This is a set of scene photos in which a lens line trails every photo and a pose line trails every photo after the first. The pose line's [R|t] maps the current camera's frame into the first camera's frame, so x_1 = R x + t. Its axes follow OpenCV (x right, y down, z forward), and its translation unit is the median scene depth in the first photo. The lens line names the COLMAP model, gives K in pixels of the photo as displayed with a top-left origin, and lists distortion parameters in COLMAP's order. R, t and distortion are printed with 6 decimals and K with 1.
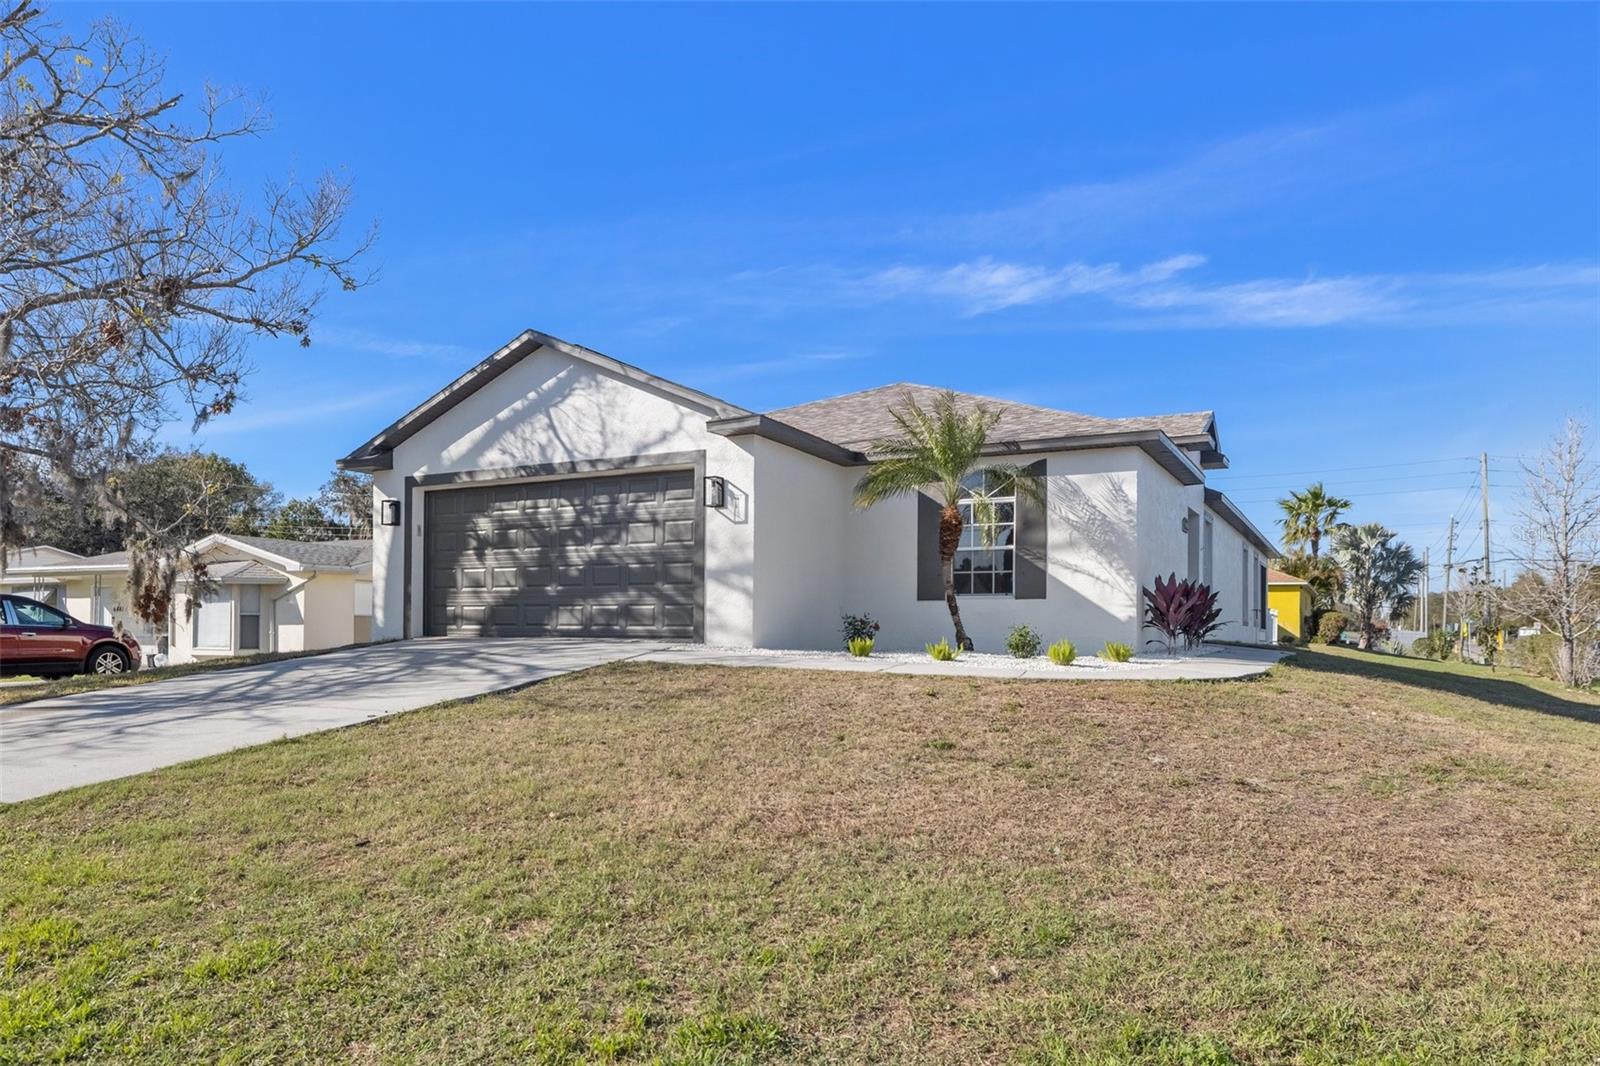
lens RADIAL K [[1059.9, 0, 791.3], [0, 1059.9, 612.4], [0, 0, 1]] dist [-0.001815, 0.002585]
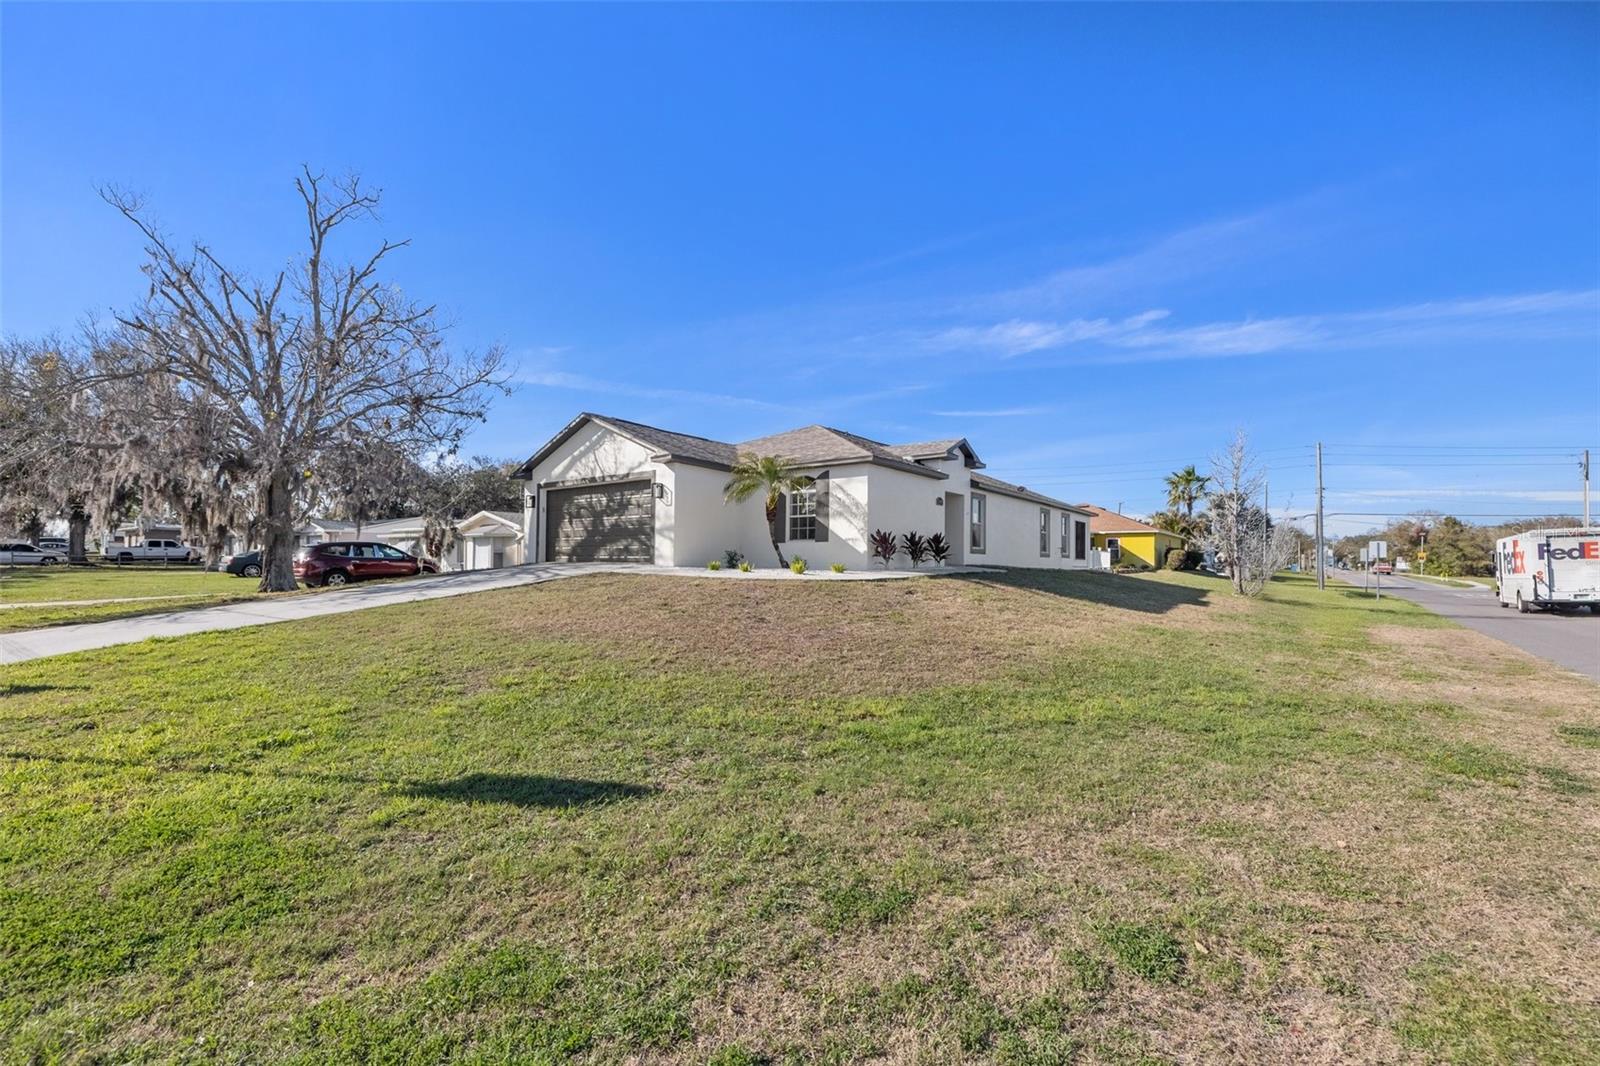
lens RADIAL K [[678.6, 0, 795.8], [0, 678.6, 543.6], [0, 0, 1]] dist [-0.000547, 0.000002]
pose [[0.988175, -0.004636, -0.153259, 0.351629], [0.002681, 0.999912, -0.012963, 0.005748], [0.153306, 0.012399, 0.988101, -0.228768]]
